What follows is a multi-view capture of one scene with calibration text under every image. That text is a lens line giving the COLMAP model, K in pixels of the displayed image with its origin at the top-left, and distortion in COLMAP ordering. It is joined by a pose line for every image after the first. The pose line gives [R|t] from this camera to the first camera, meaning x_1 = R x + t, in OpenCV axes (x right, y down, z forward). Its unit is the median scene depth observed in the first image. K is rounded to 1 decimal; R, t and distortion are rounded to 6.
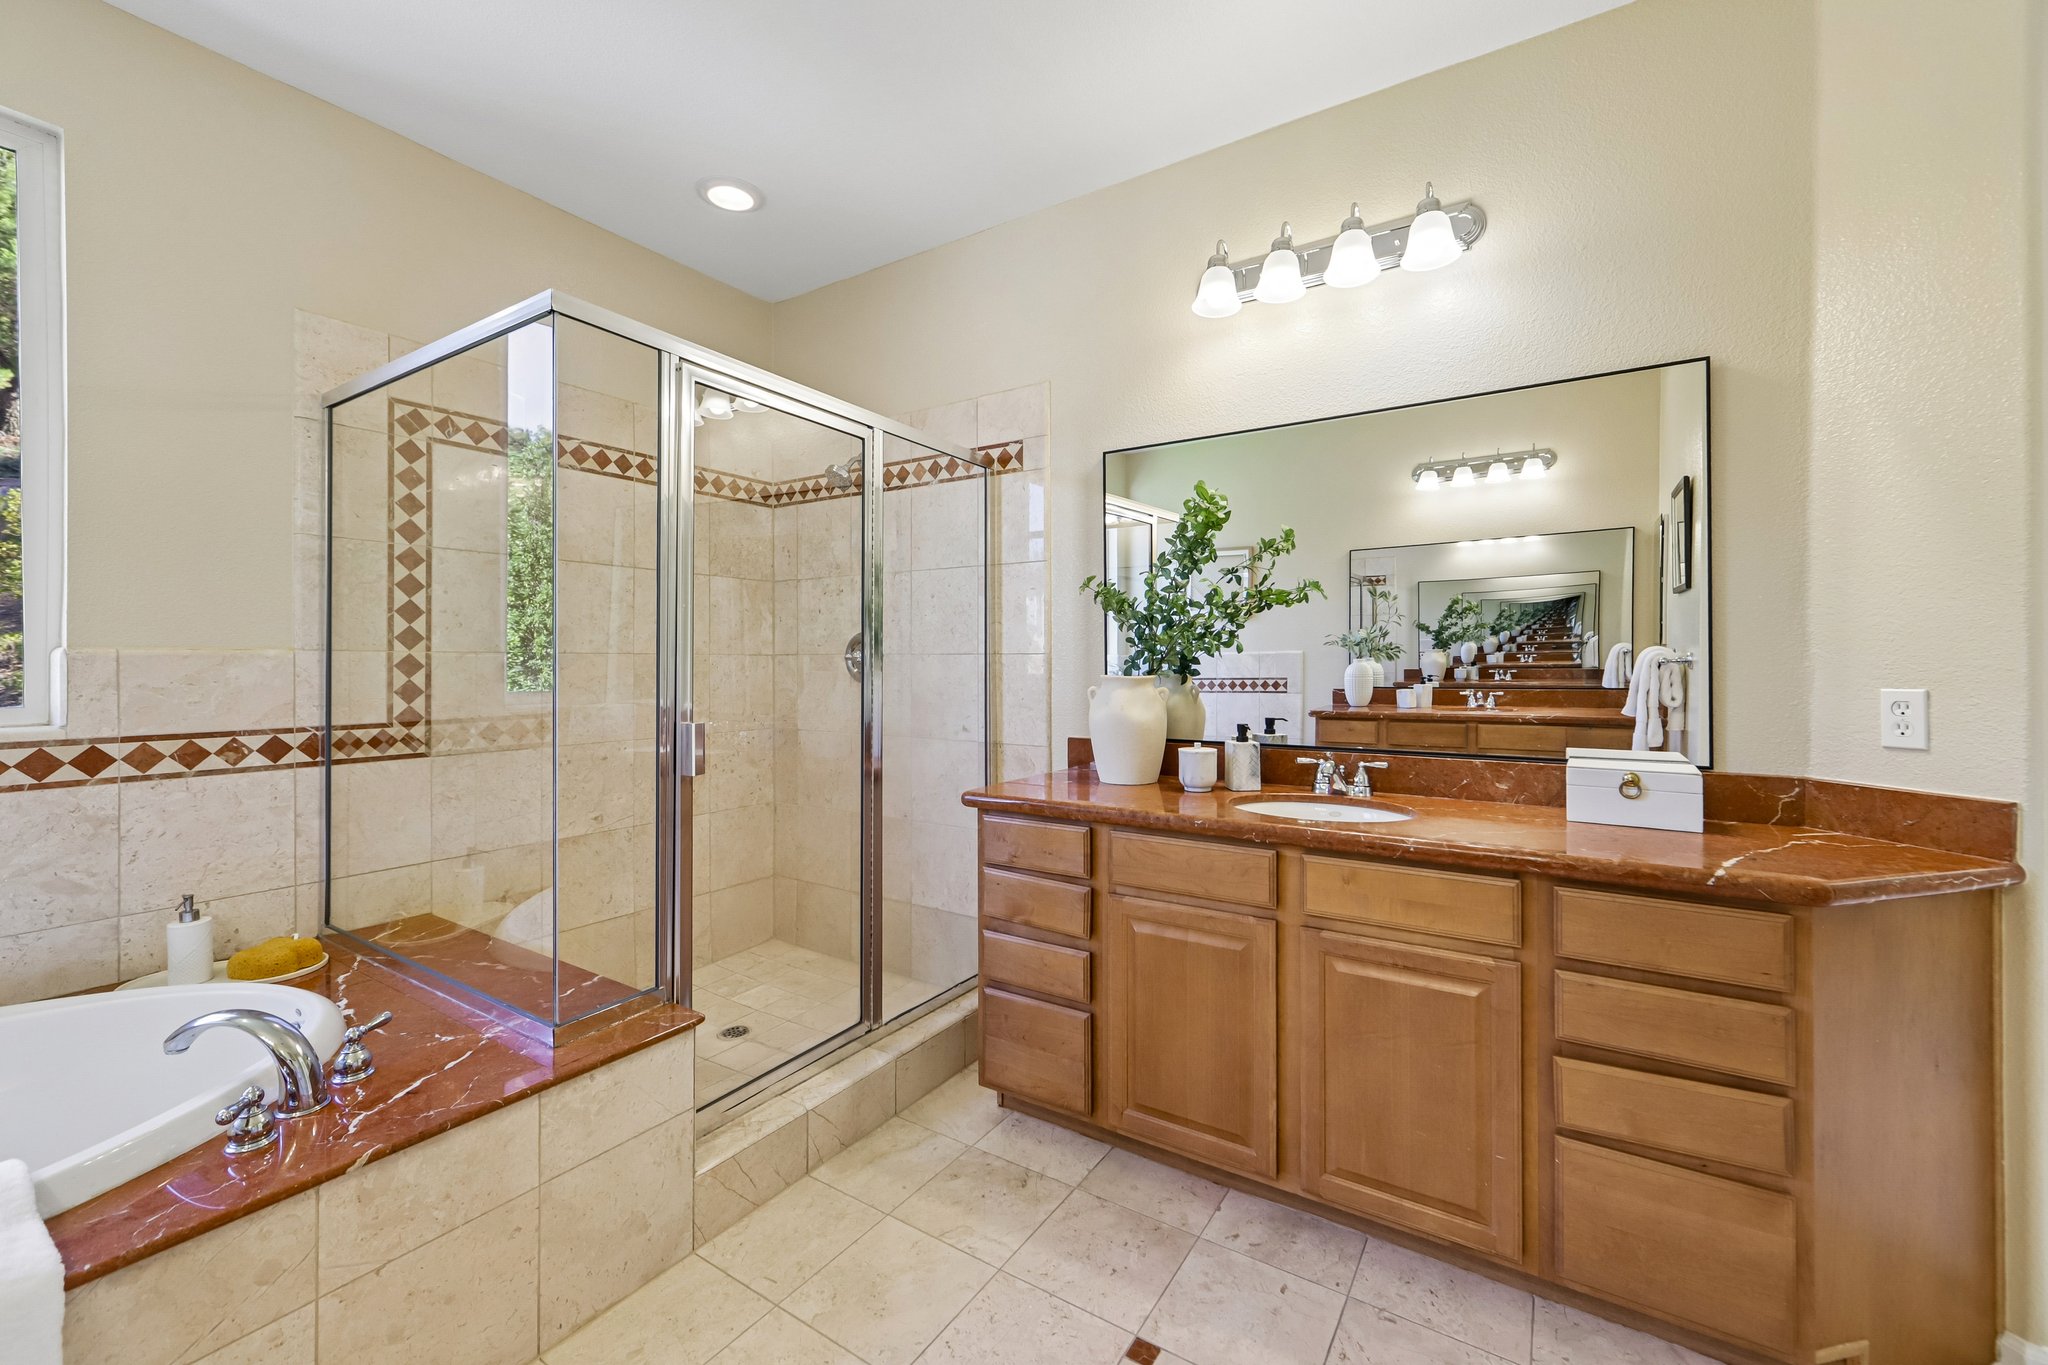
lens RADIAL K [[821.8, 0, 1035.2], [0, 821.8, 676.3], [0, 0, 1]] dist [0.000697, 0.000501]
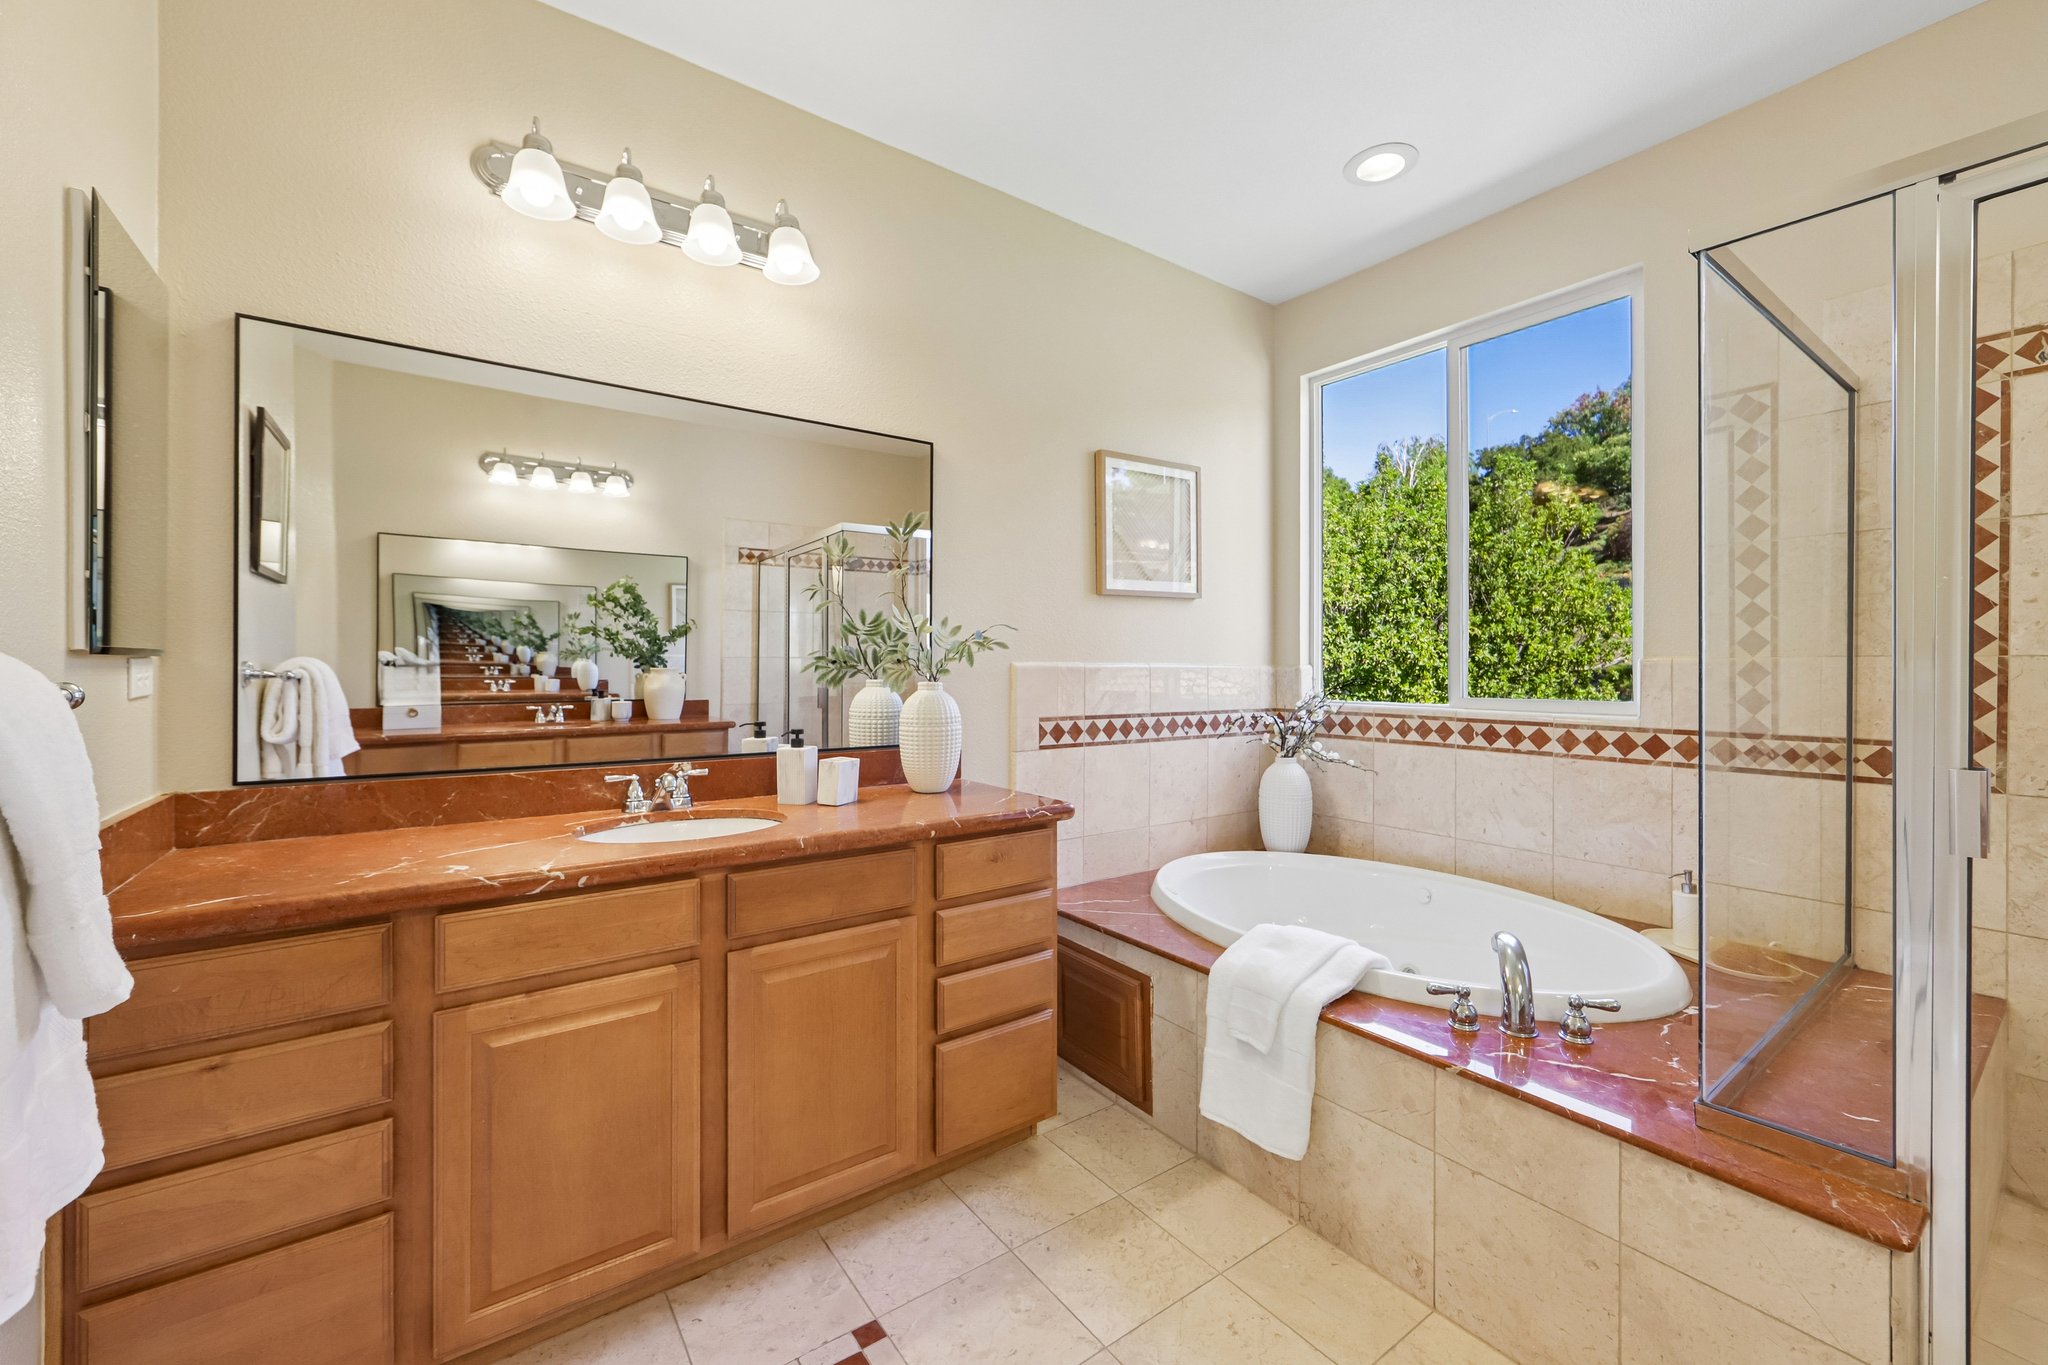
lens RADIAL K [[821.8, 0, 1035.2], [0, 821.8, 676.3], [0, 0, 1]] dist [0.000697, 0.000501]
pose [[-0.356893, 0.011157, -0.934079, 0.379796], [-0.018499, 0.999648, 0.019009, -0.011386], [0.933962, 0.024064, -0.356561, 0.563274]]
